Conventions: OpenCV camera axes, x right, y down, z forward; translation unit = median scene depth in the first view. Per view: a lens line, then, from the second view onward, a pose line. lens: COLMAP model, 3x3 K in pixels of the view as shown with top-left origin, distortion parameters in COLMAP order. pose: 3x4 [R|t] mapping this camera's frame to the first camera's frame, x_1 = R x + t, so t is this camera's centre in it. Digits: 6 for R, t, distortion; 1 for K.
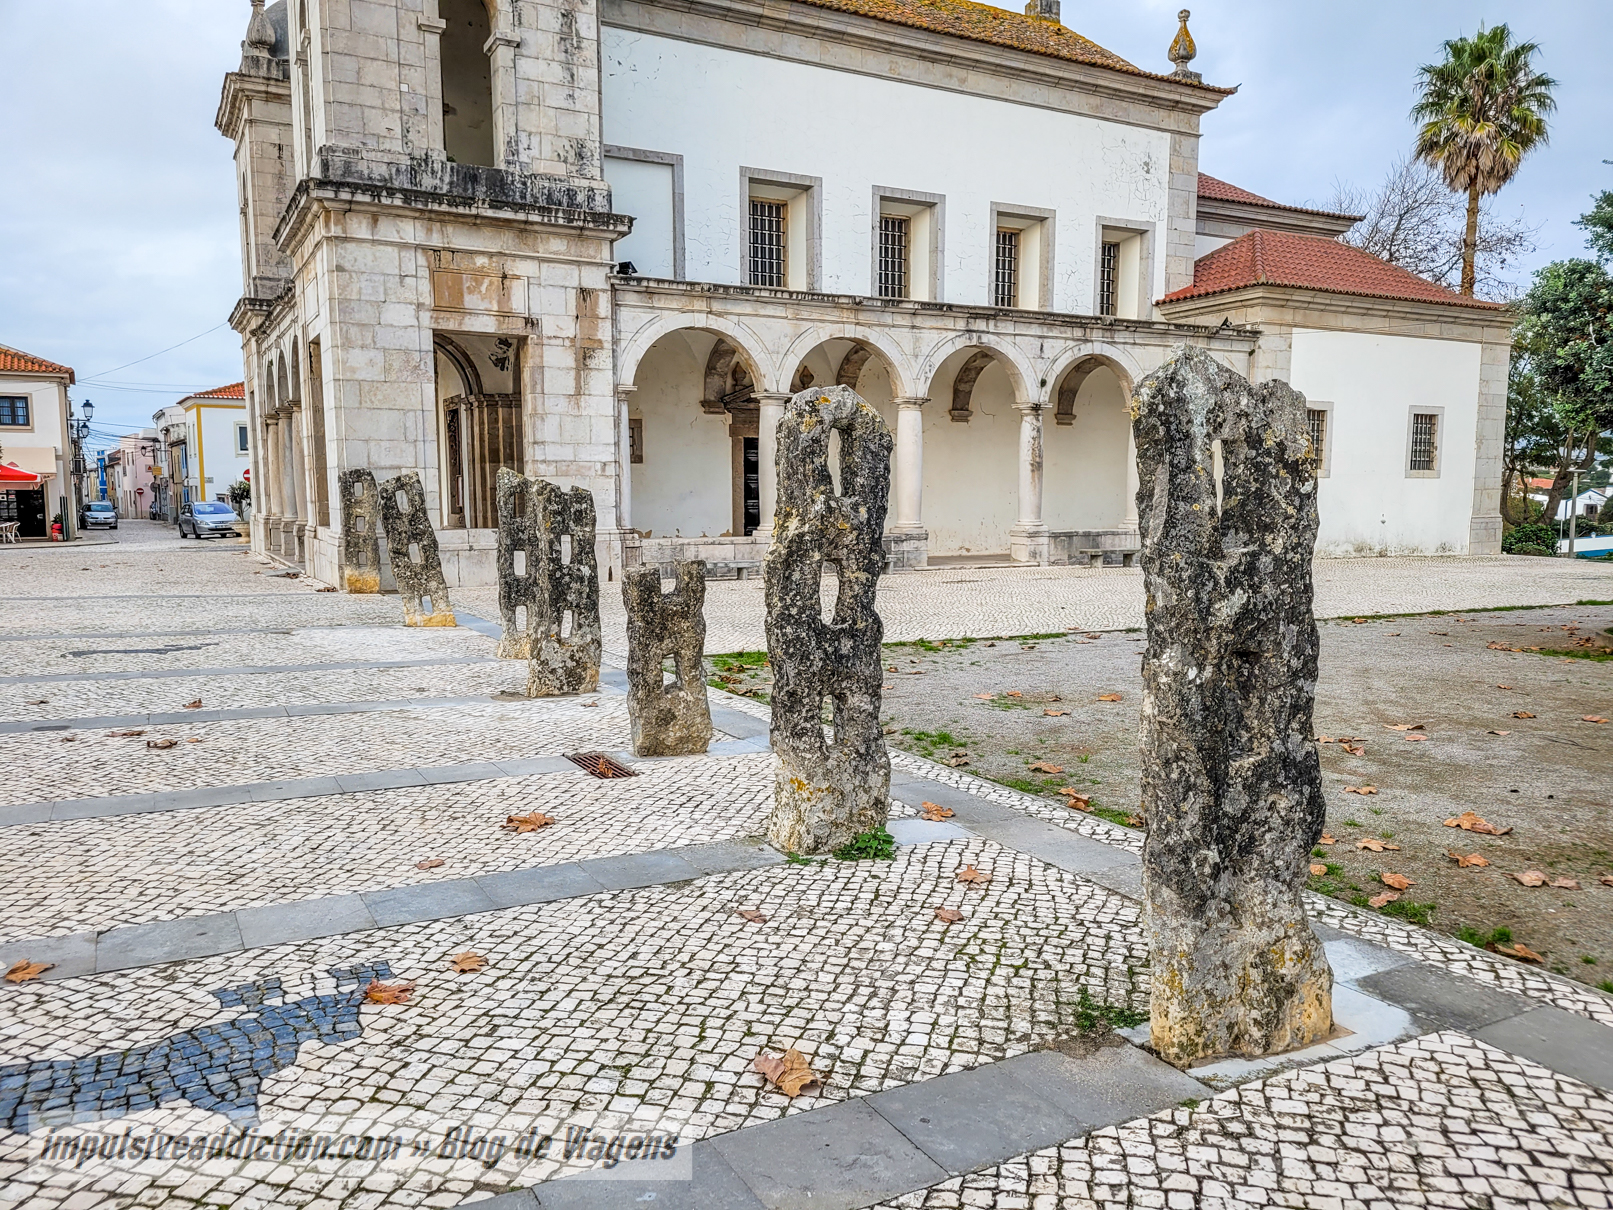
lens RADIAL K [[1232.3, 0, 809.1], [0, 1232.3, 600.8], [0, 0, 1]] dist [0.056763, -0.024274]
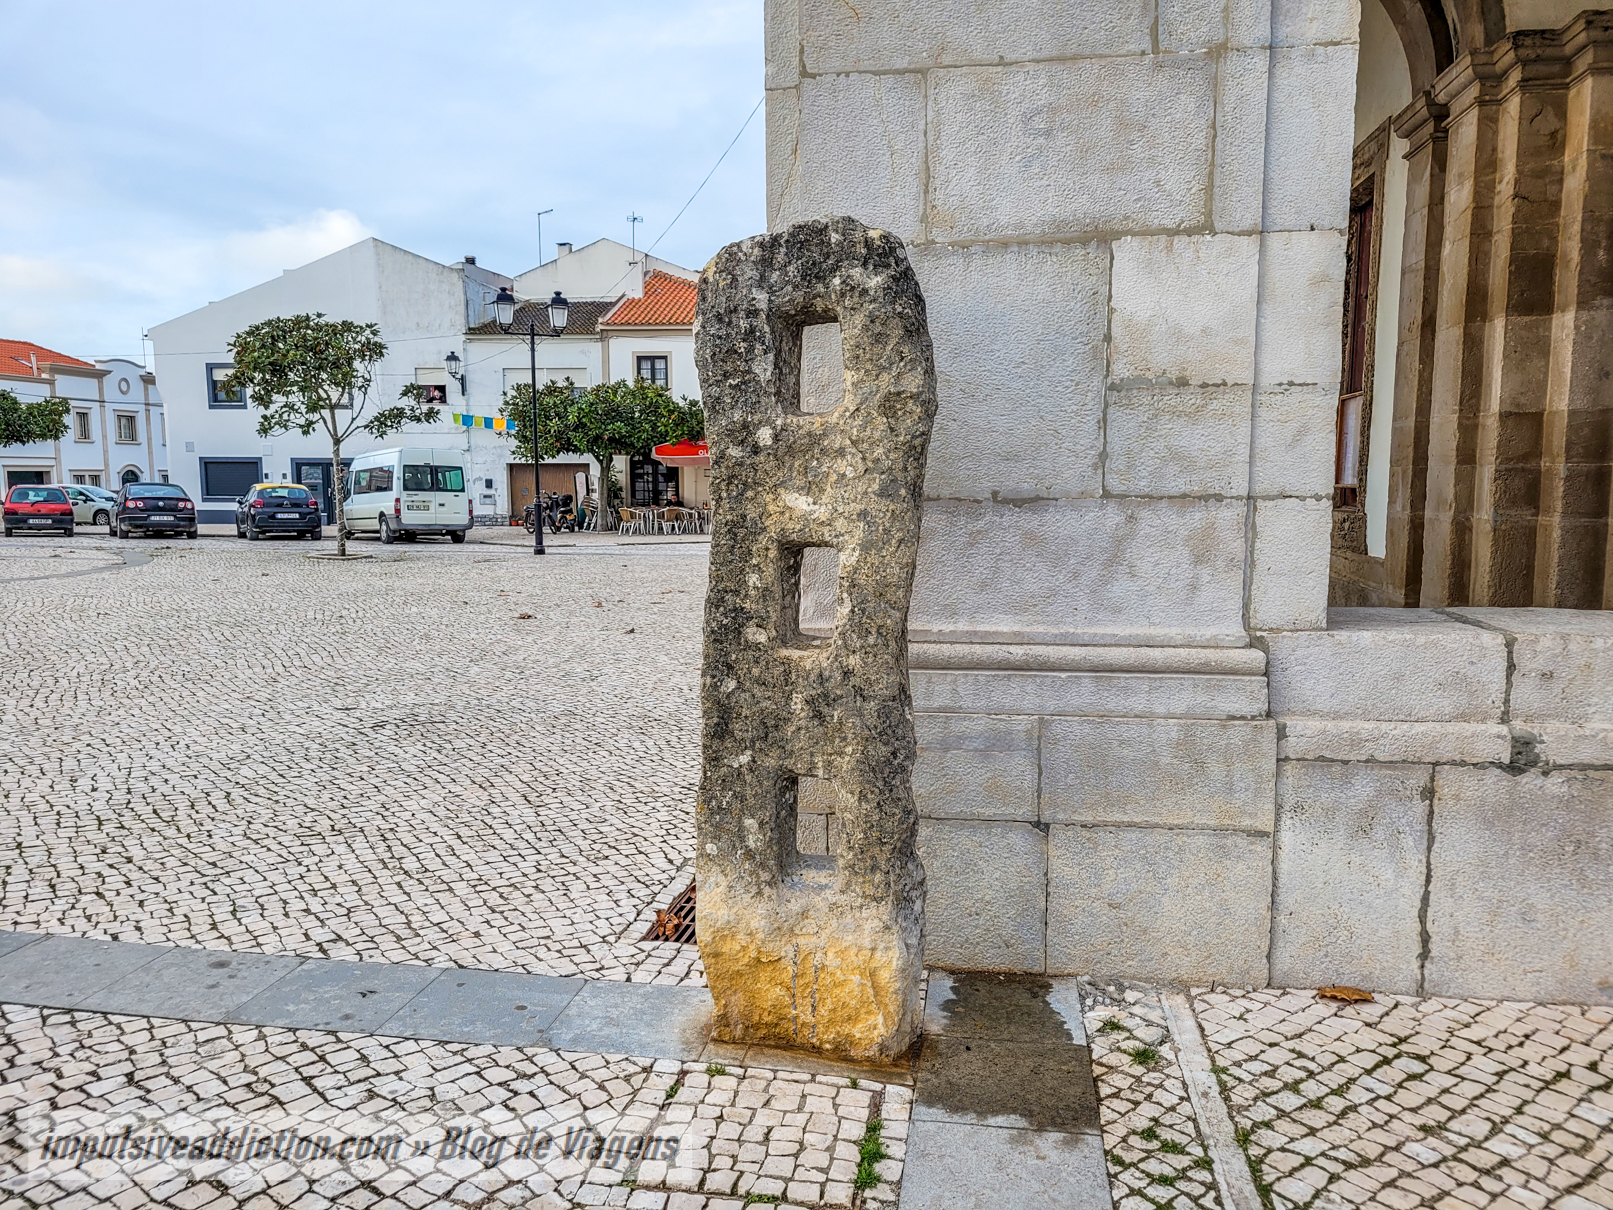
lens RADIAL K [[1232.3, 0, 806.3], [0, 1232.3, 604.7], [0, 0, 1]] dist [0.056763, -0.024274]
pose [[0.805652, 0.070415, -0.588189, -0.217235], [-0.057578, 0.997517, 0.040551, -0.053116], [0.589584, 0.001197, 0.807706, 0.698864]]
